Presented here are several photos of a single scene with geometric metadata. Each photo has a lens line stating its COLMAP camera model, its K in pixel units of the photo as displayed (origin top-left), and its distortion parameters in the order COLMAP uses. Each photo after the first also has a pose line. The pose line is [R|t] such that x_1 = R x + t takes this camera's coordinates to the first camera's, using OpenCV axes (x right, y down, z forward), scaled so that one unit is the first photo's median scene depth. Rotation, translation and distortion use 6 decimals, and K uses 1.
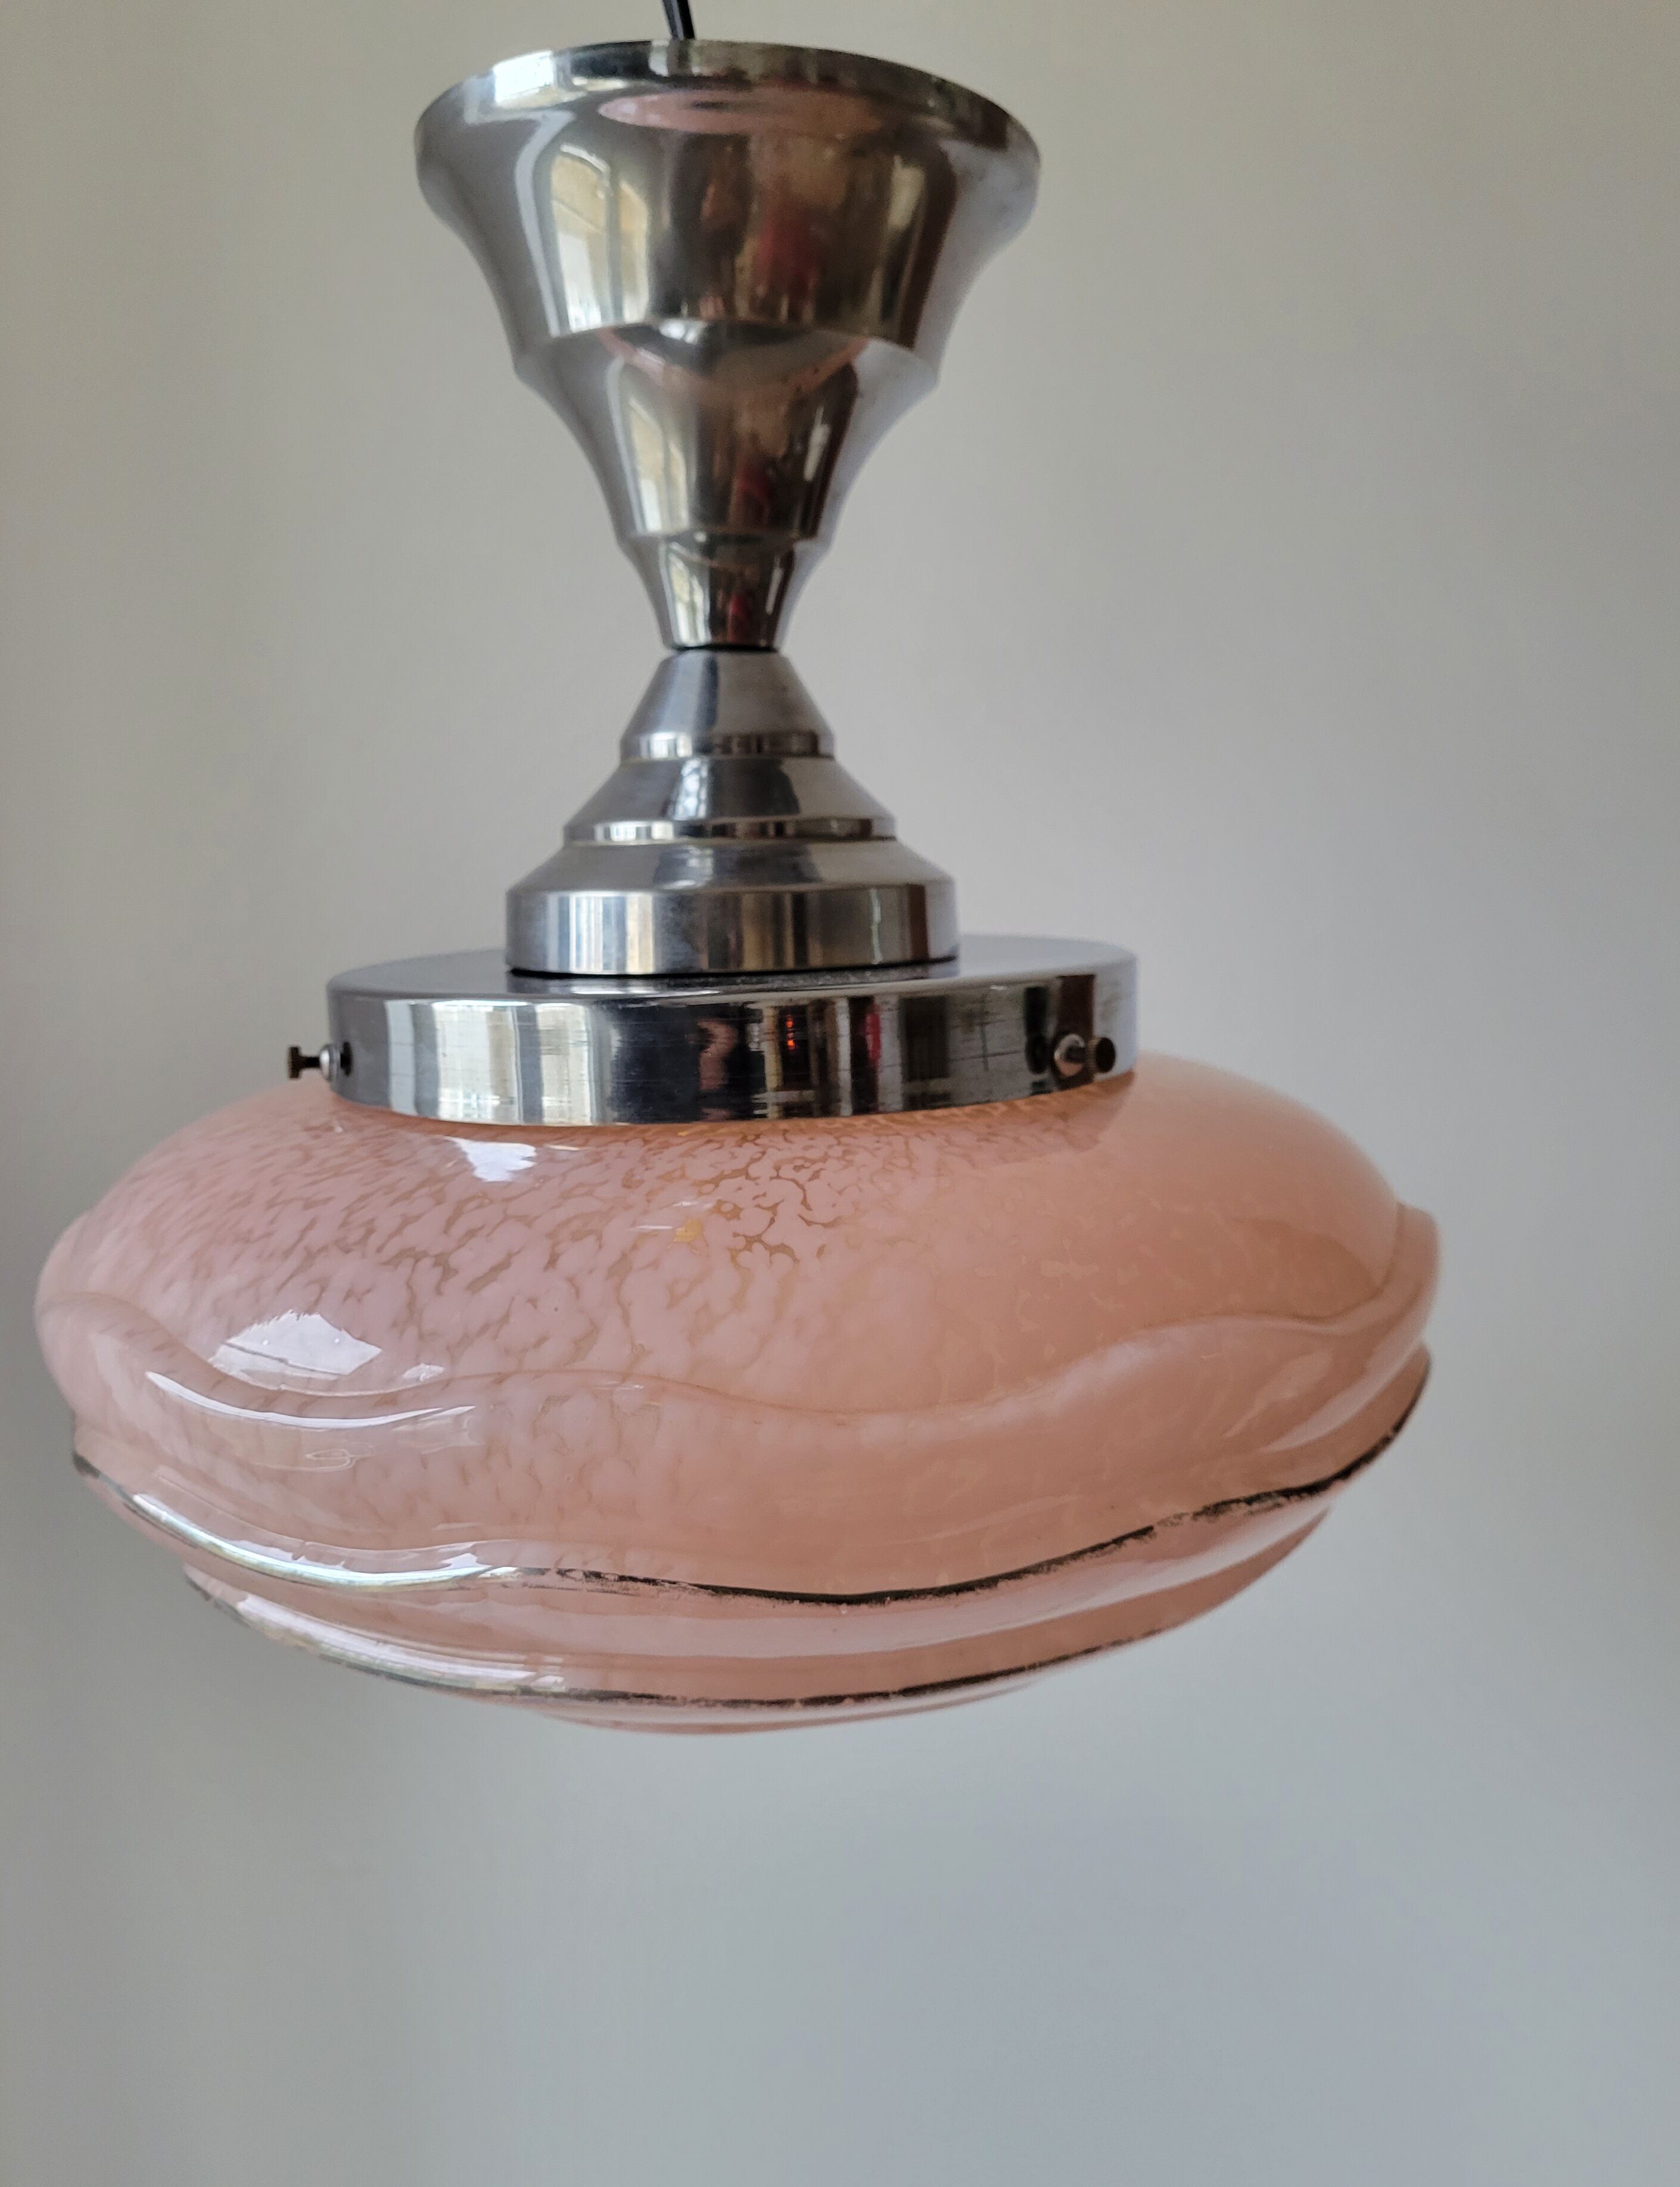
lens RADIAL K [[1934.9, 0, 817.7], [0, 1934.9, 1090.7], [0, 0, 1]] dist [0.000104, -0.000008]
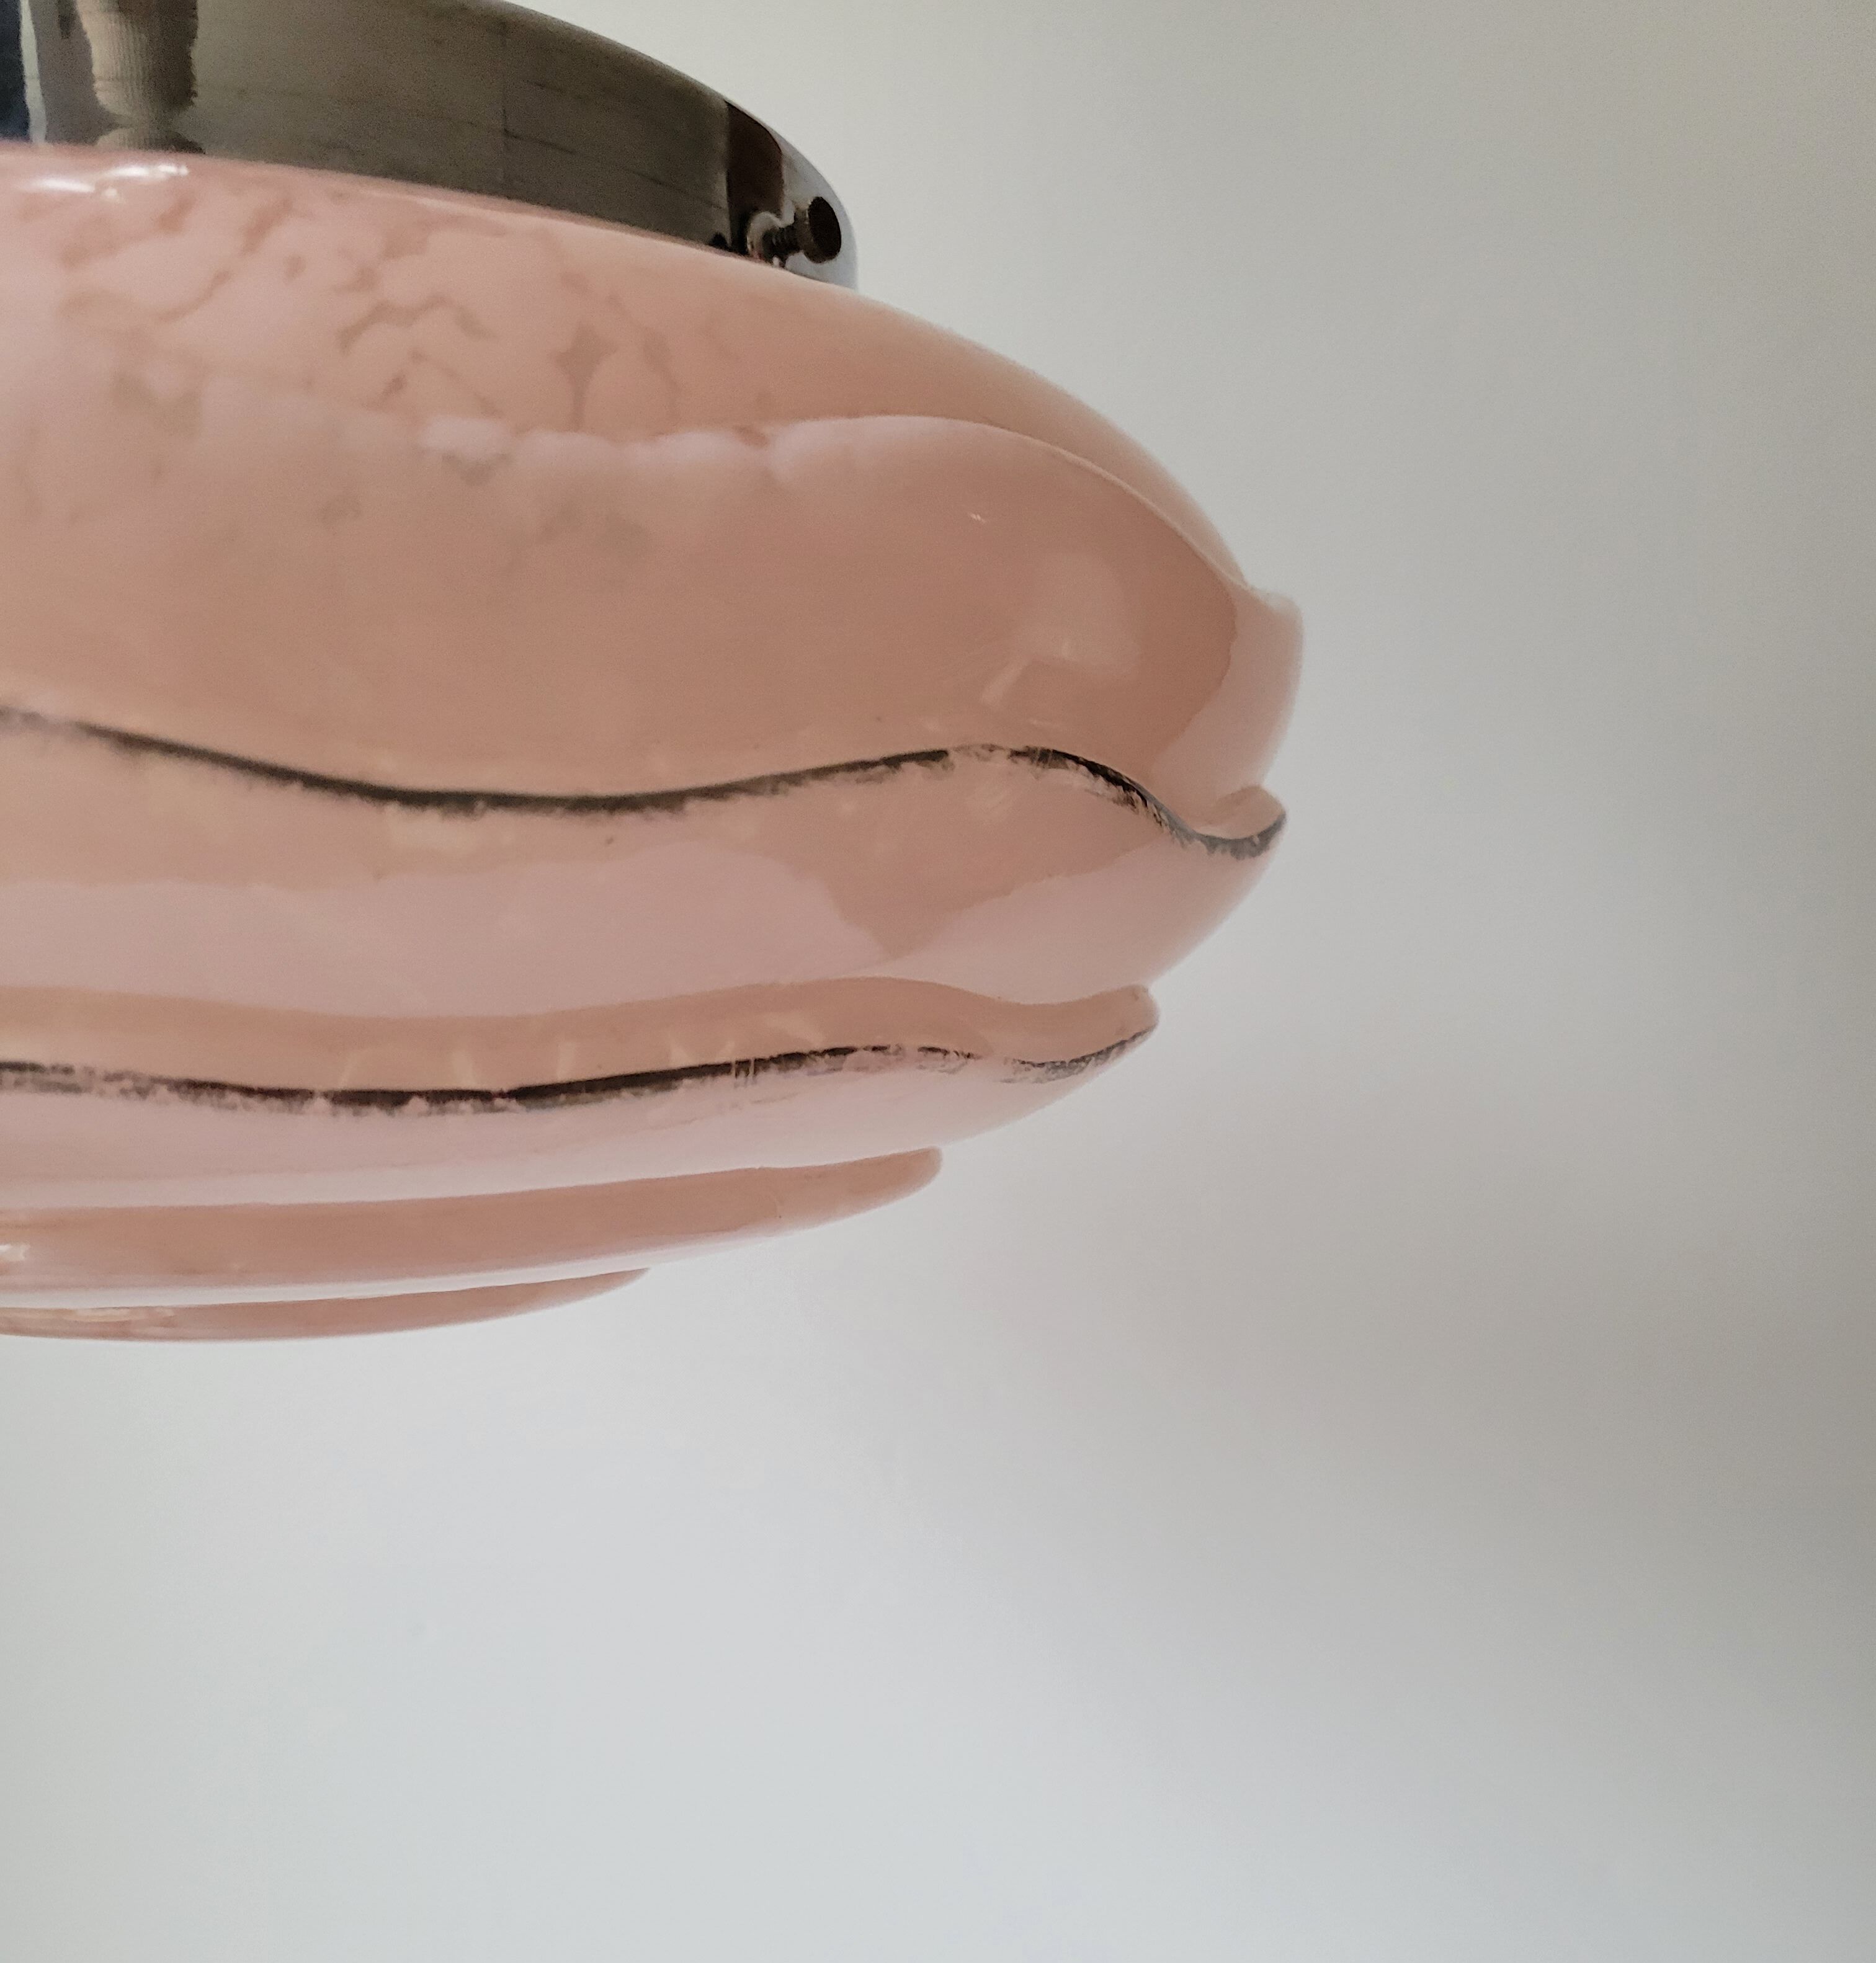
lens RADIAL K [[1962.2, 0, 937.7], [0, 1962.2, 1181.1], [0, 0, 1]] dist [0.035082, 0.000000]
pose [[0.969987, -0.013396, 0.242786, 0.024492], [0.022853, 0.999084, -0.036178, 0.372116], [-0.242079, 0.040640, 0.969405, 0.427461]]
